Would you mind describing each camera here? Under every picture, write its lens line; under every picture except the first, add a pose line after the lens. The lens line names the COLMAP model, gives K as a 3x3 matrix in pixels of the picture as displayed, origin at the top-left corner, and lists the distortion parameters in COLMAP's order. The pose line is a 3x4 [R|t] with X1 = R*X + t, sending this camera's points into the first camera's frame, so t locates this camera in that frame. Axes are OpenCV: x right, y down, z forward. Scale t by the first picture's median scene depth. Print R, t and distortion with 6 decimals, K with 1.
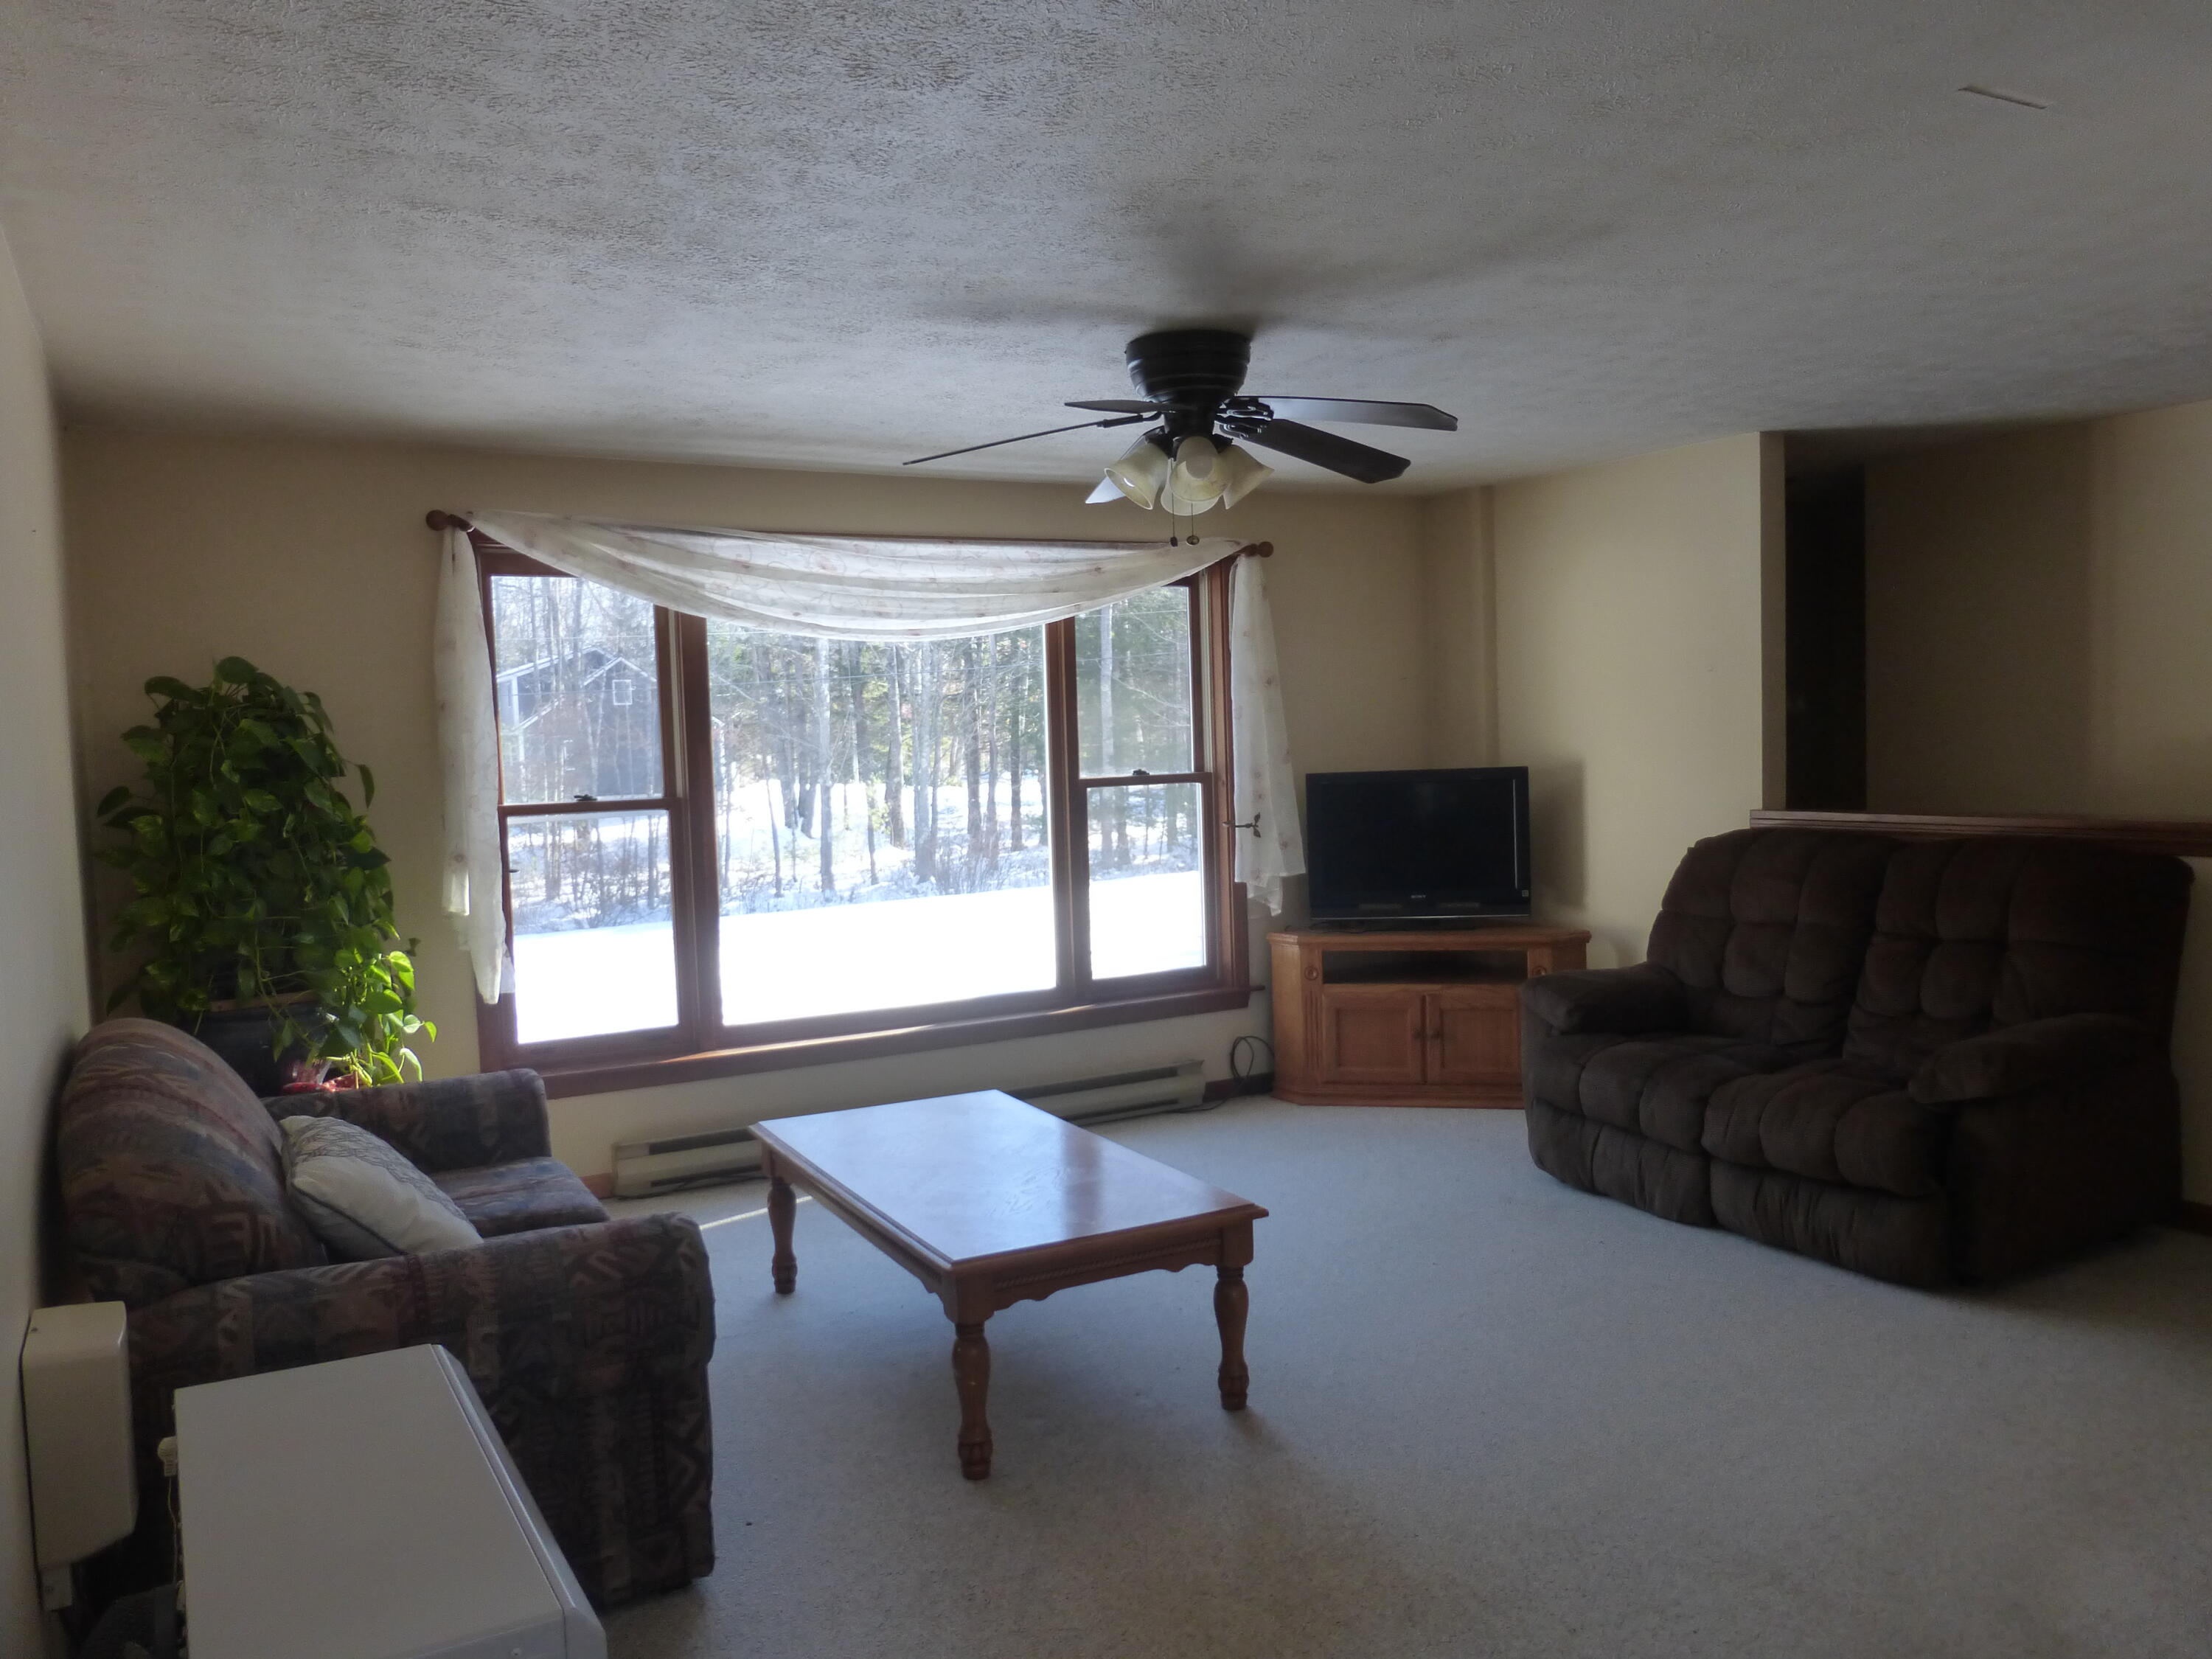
lens RADIAL K [[1747.0, 0, 1106.0], [0, 1747.0, 829.5], [0, 0, 1]] dist [-0.001654, 0.004663]
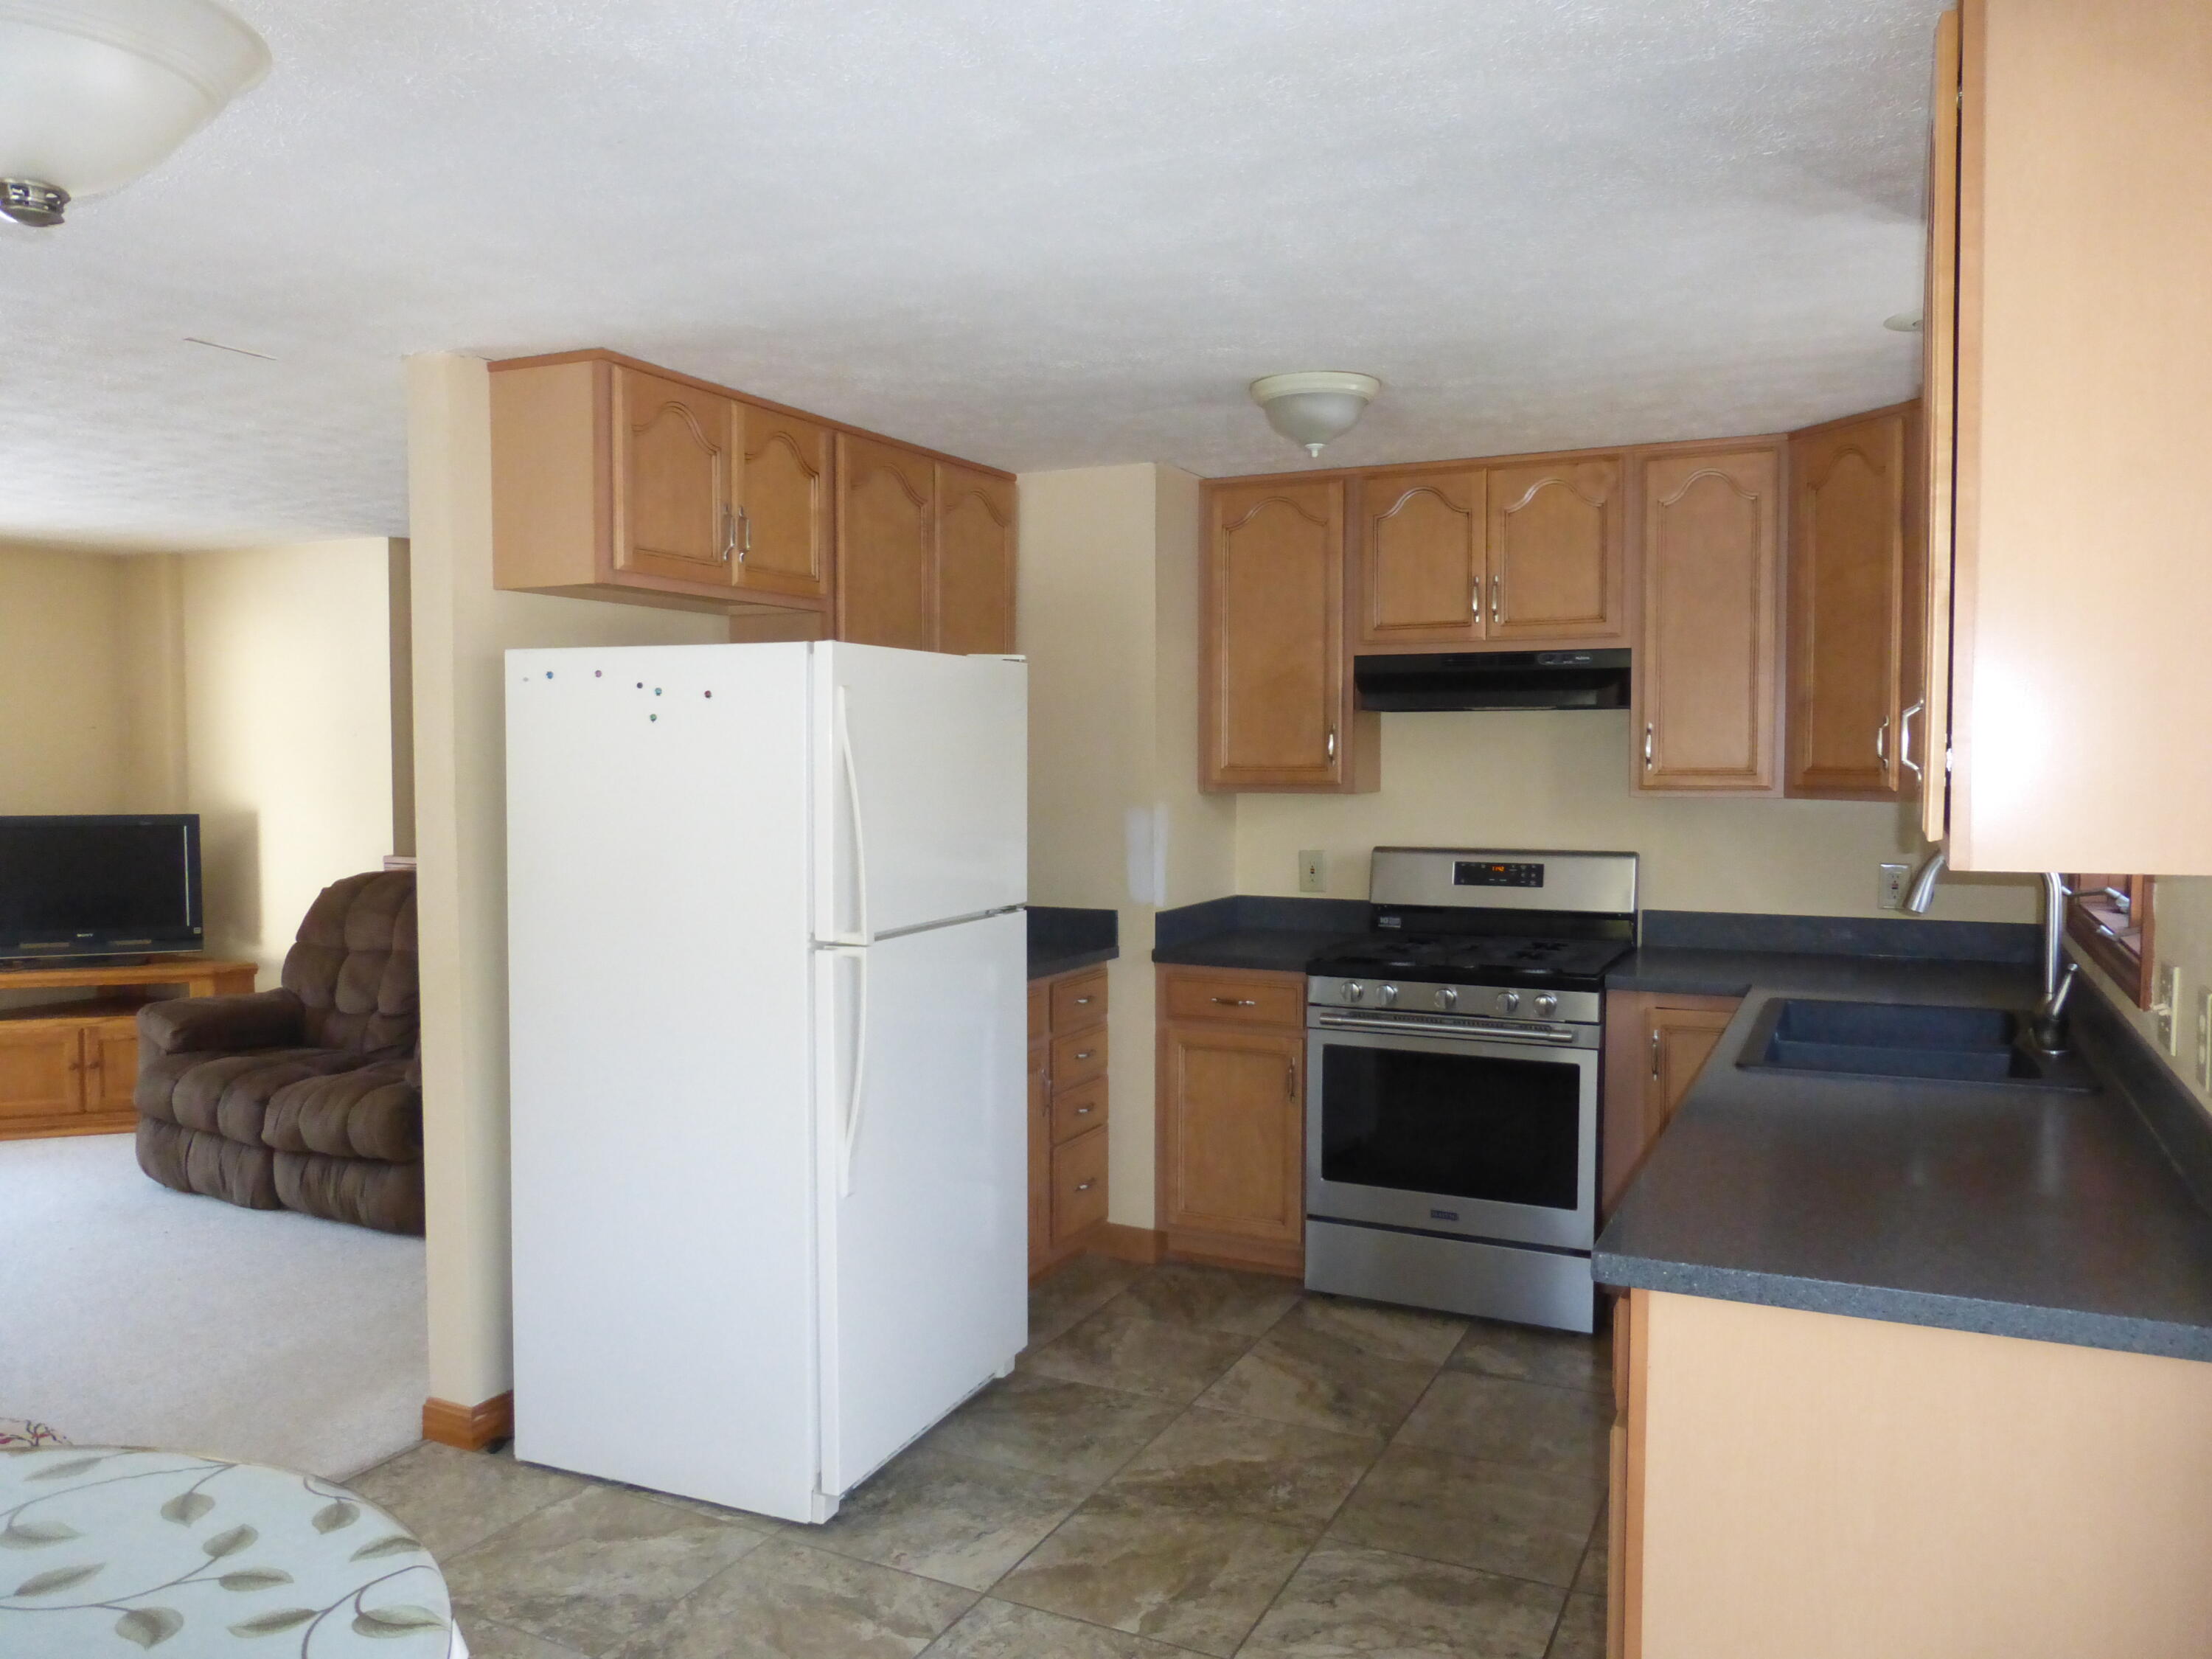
lens RADIAL K [[1668.6, 0, 1106.0], [0, 1668.6, 829.5], [0, 0, 1]] dist [-0.002897, -0.004575]
pose [[0.827231, 0.020568, 0.561486, 0.161334], [-0.004265, 0.999531, -0.030330, 0.003496], [-0.561846, 0.022695, 0.826930, -0.230838]]
